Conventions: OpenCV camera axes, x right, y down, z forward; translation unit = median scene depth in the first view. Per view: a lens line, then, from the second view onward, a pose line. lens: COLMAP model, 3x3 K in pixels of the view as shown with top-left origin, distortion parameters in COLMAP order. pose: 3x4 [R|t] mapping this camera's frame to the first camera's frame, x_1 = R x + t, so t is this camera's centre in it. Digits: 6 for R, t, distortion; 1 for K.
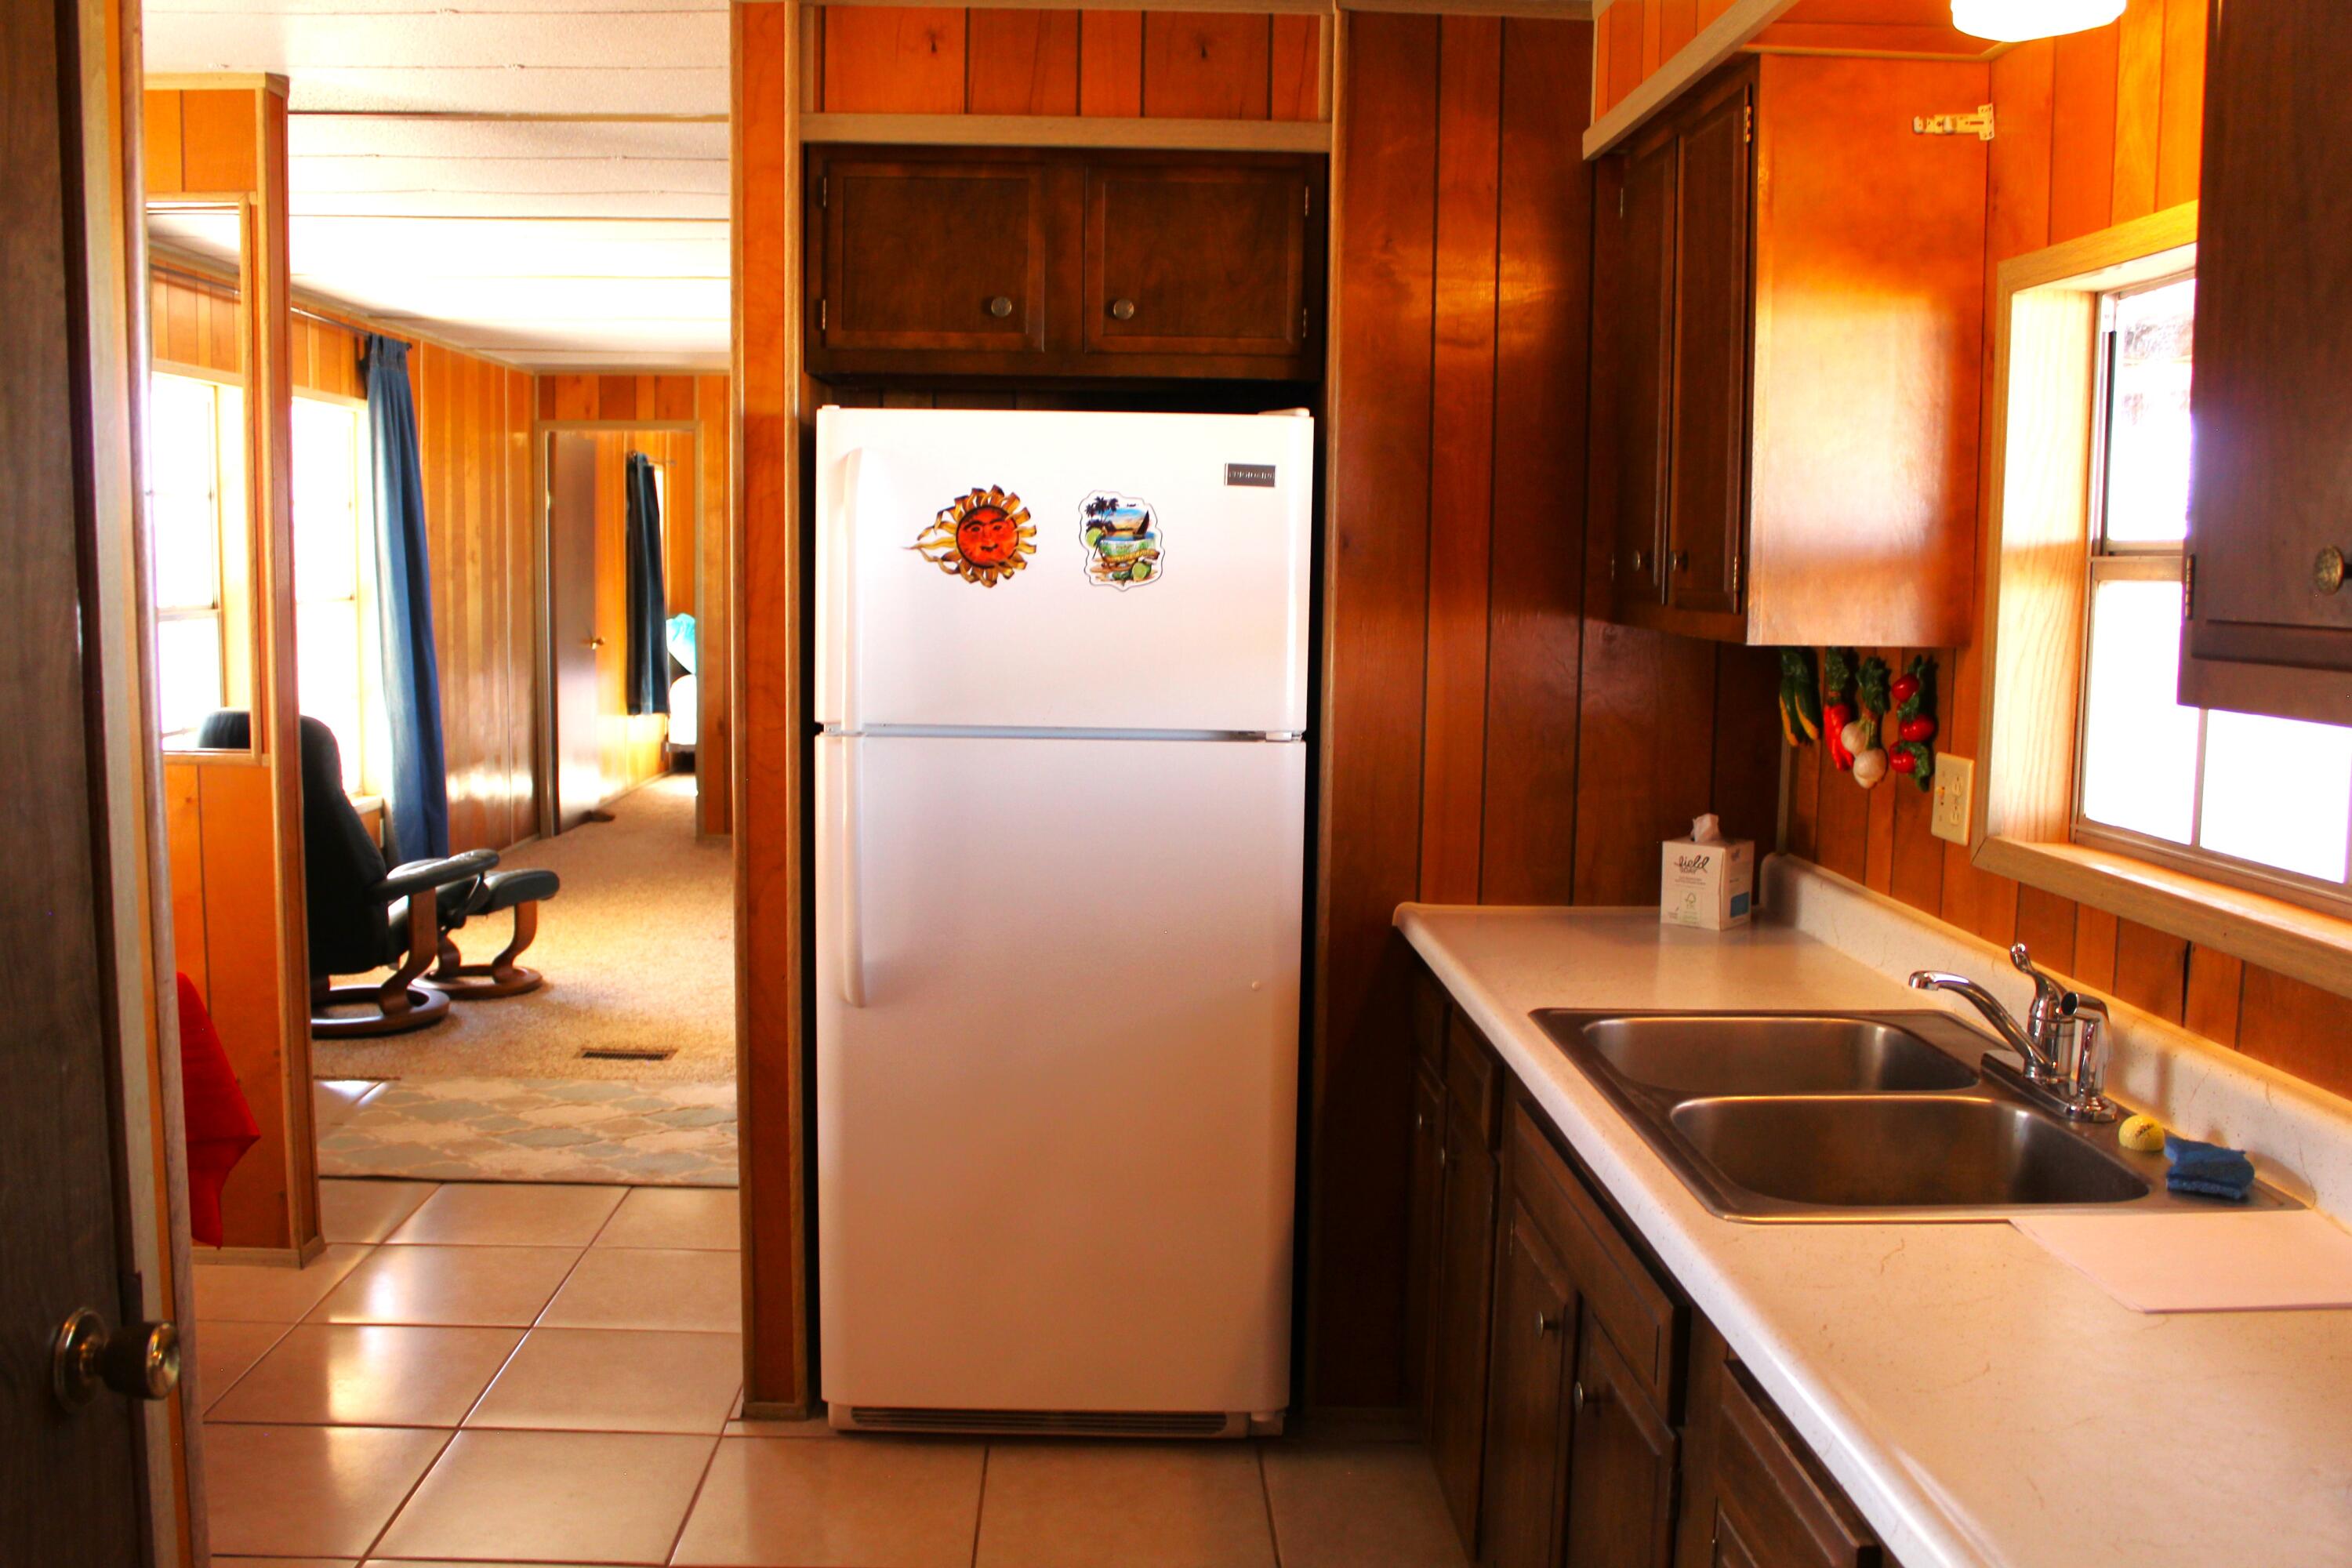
lens RADIAL K [[2062.2, 0, 1131.7], [0, 2062.2, 780.1], [0, 0, 1]] dist [-0.147018, 0.153882]
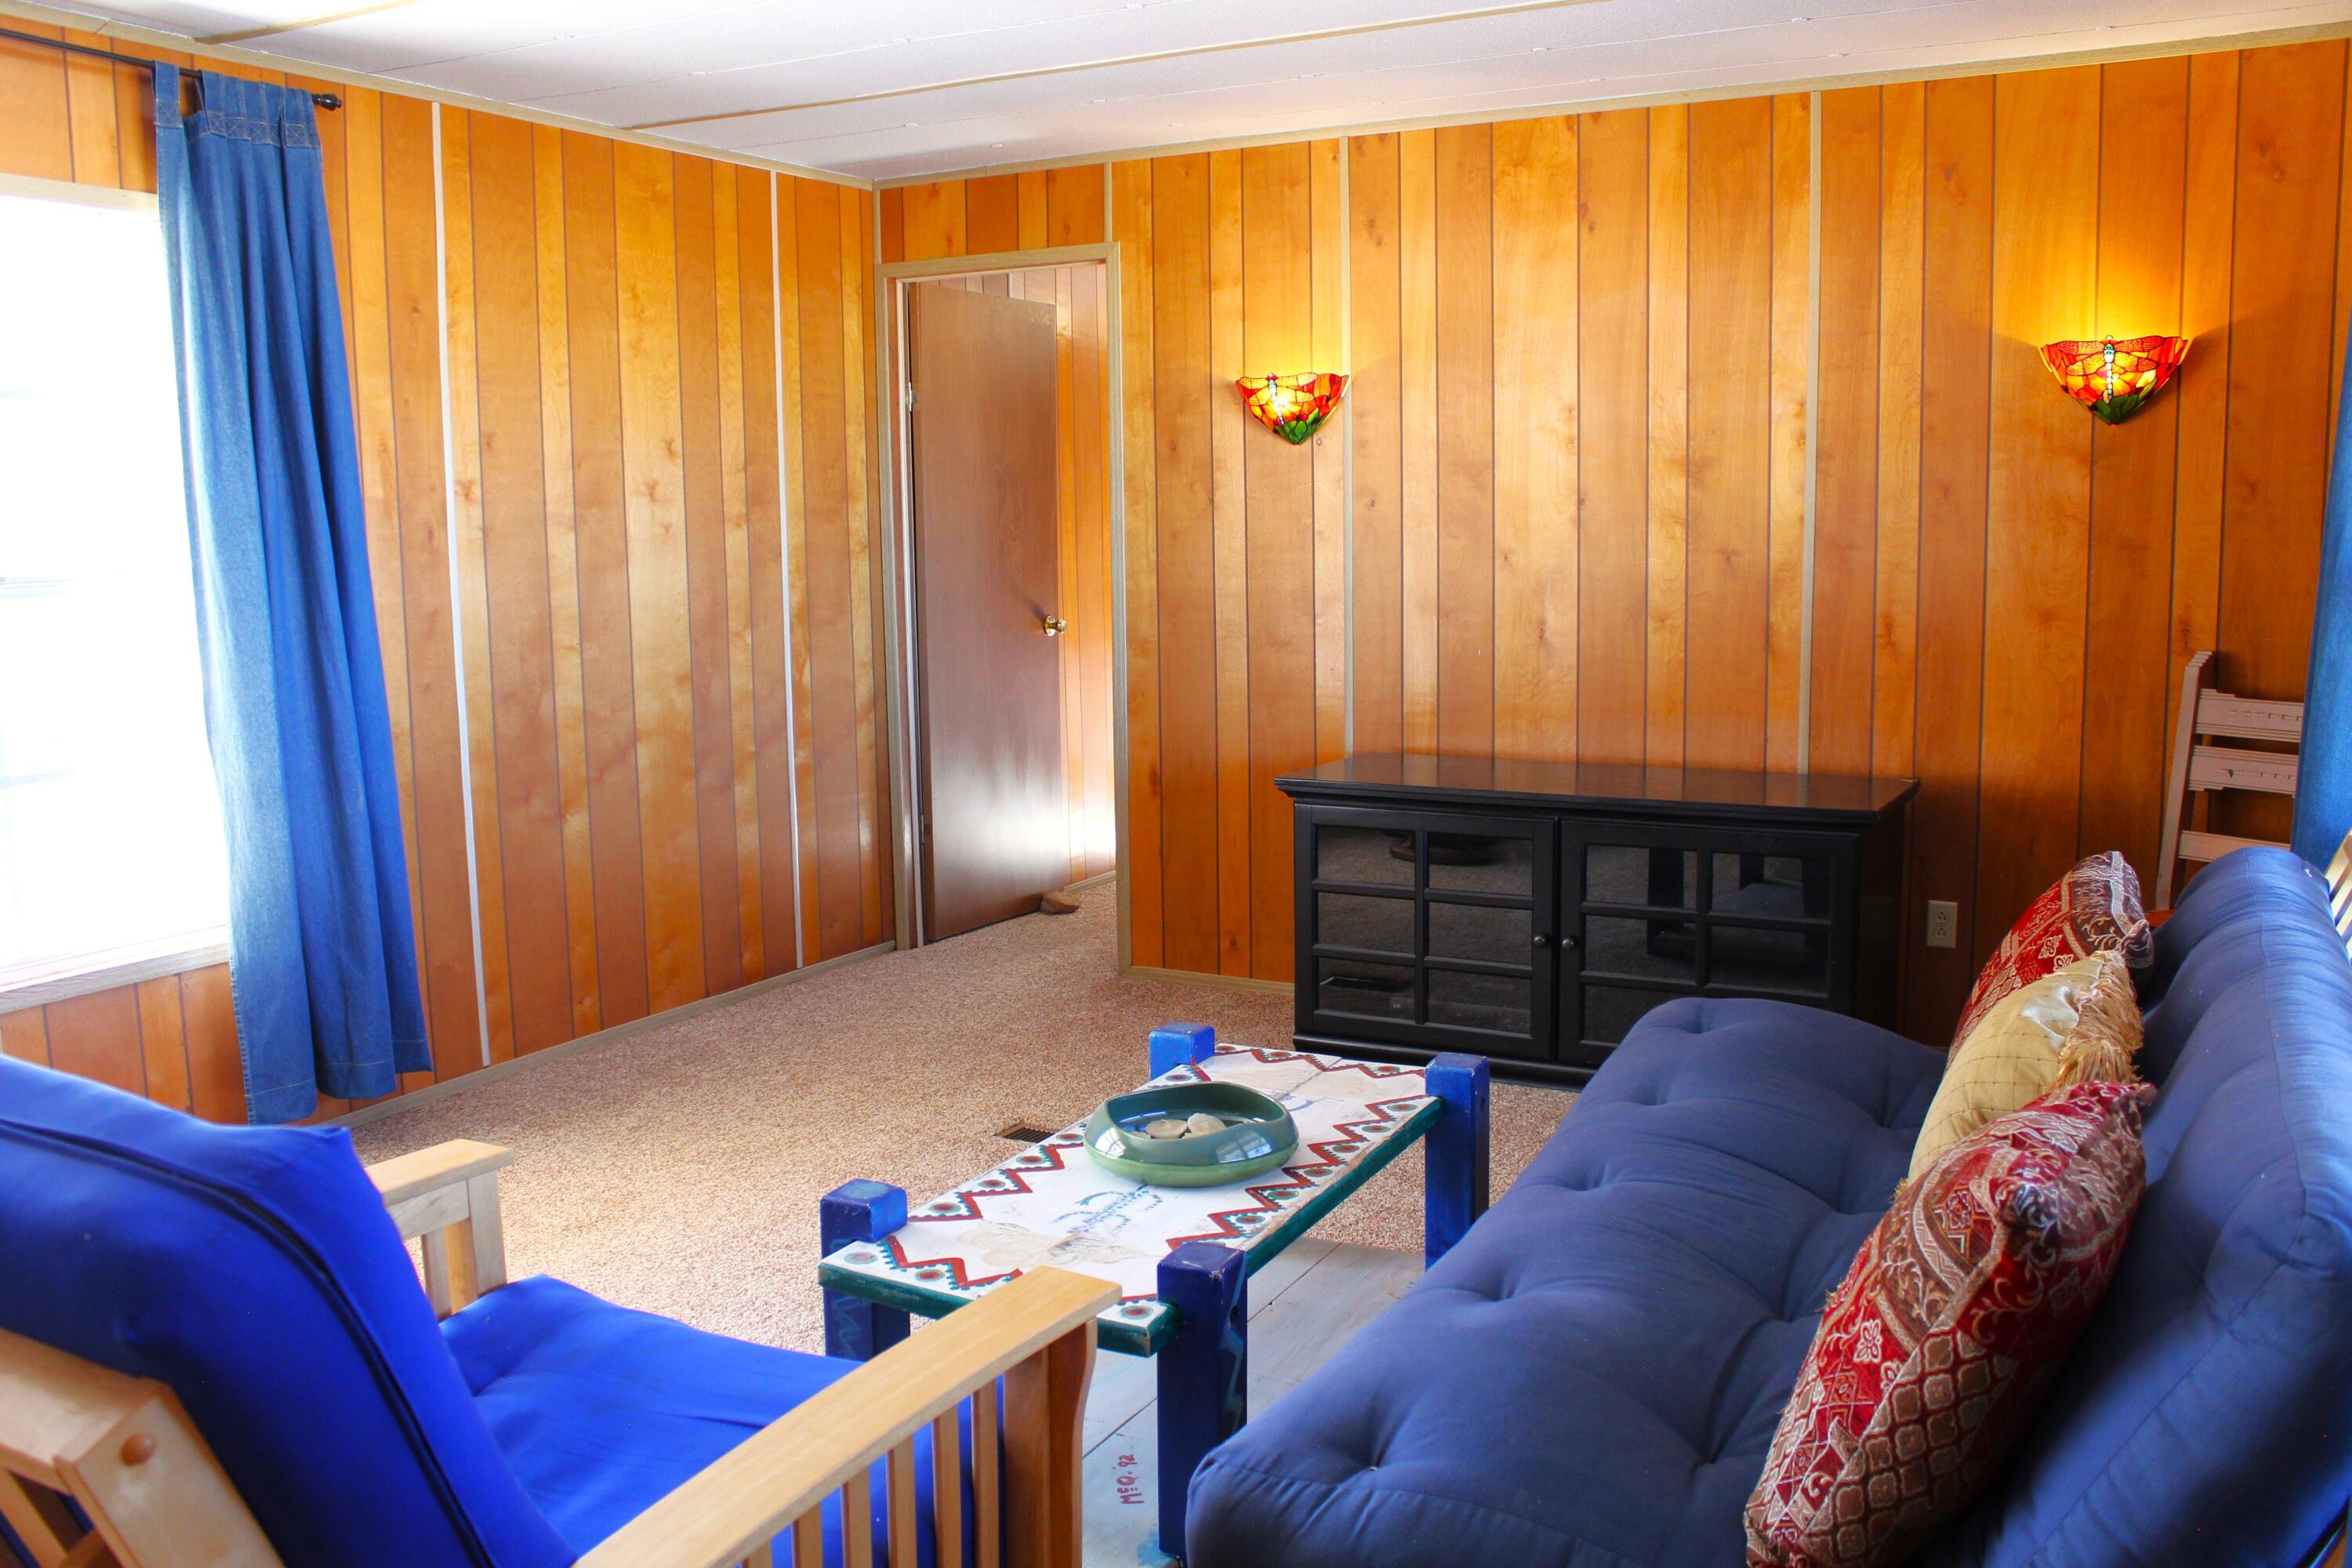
lens RADIAL K [[2062.2, 0, 1131.7], [0, 2062.2, 780.1], [0, 0, 1]] dist [-0.147018, 0.153882]
pose [[0.865678, 0.039573, -0.499034, 0.081372], [-0.027644, 0.999128, 0.031276, -0.044881], [0.499837, -0.013280, 0.866018, 0.509620]]
